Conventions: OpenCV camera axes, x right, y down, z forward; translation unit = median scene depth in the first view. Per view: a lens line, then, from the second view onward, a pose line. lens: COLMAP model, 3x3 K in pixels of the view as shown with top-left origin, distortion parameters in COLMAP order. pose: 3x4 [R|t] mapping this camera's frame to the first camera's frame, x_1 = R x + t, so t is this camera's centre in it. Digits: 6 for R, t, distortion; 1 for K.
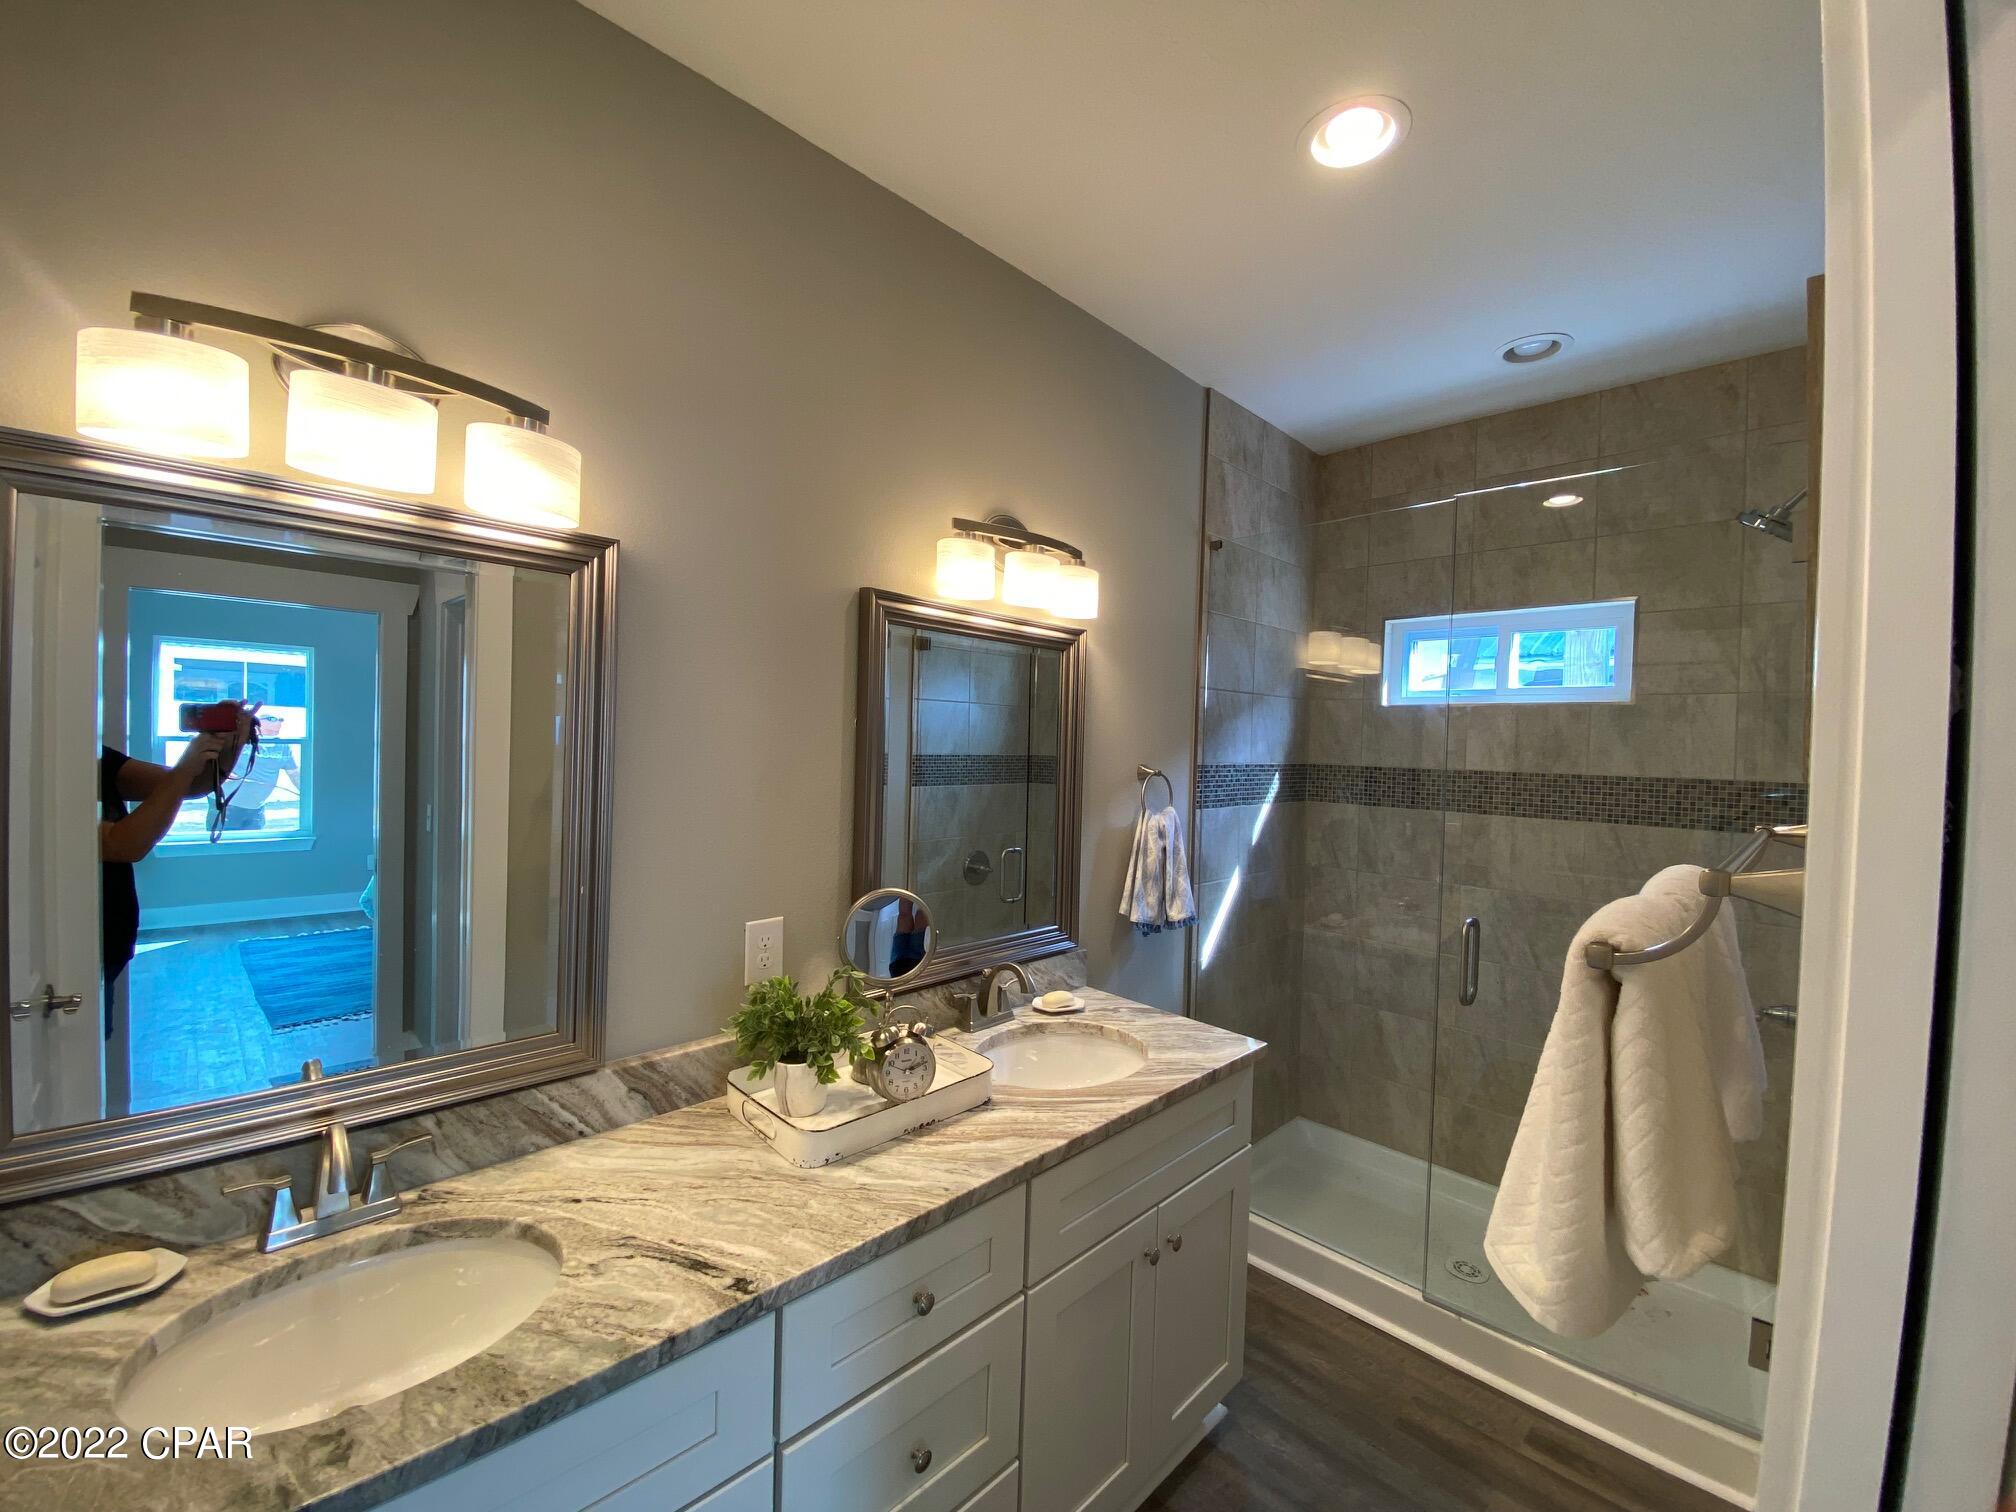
lens RADIAL K [[811.8, 0, 1009.7], [0, 811.8, 754.7], [0, 0, 1]] dist [0.026065, -0.023108]
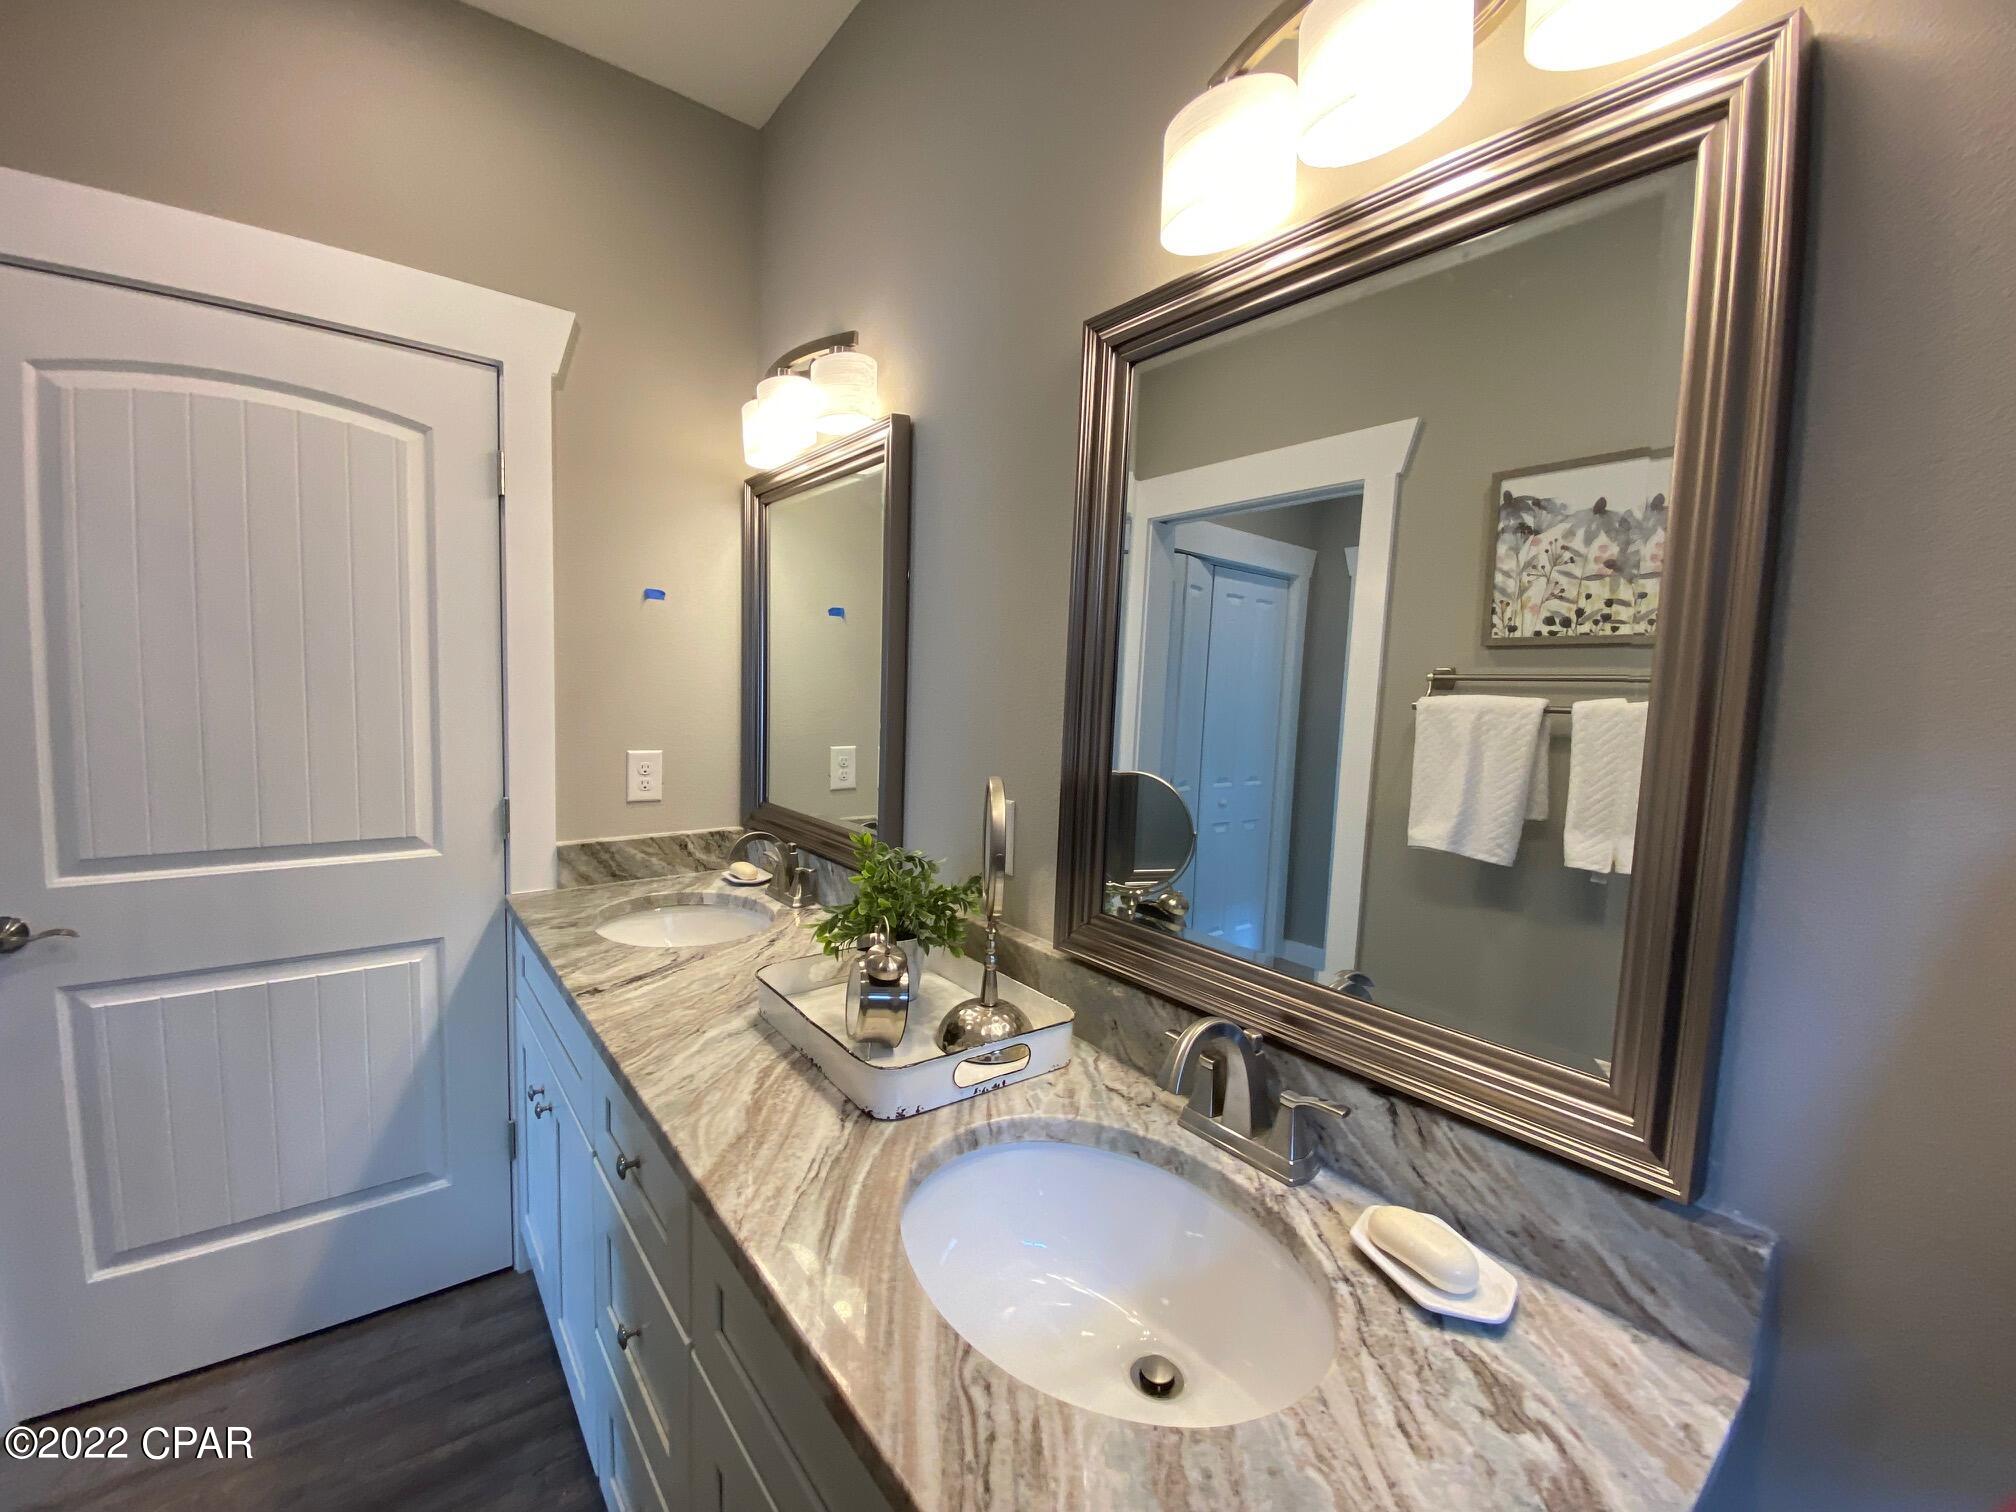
lens RADIAL K [[811.8, 0, 1009.7], [0, 811.8, 754.7], [0, 0, 1]] dist [0.026065, -0.023108]
pose [[-0.106046, 0.049651, -0.993121, 0.618423], [-0.053127, 0.997043, 0.055520, 0.123178], [0.992941, 0.058649, -0.103095, 1.266908]]
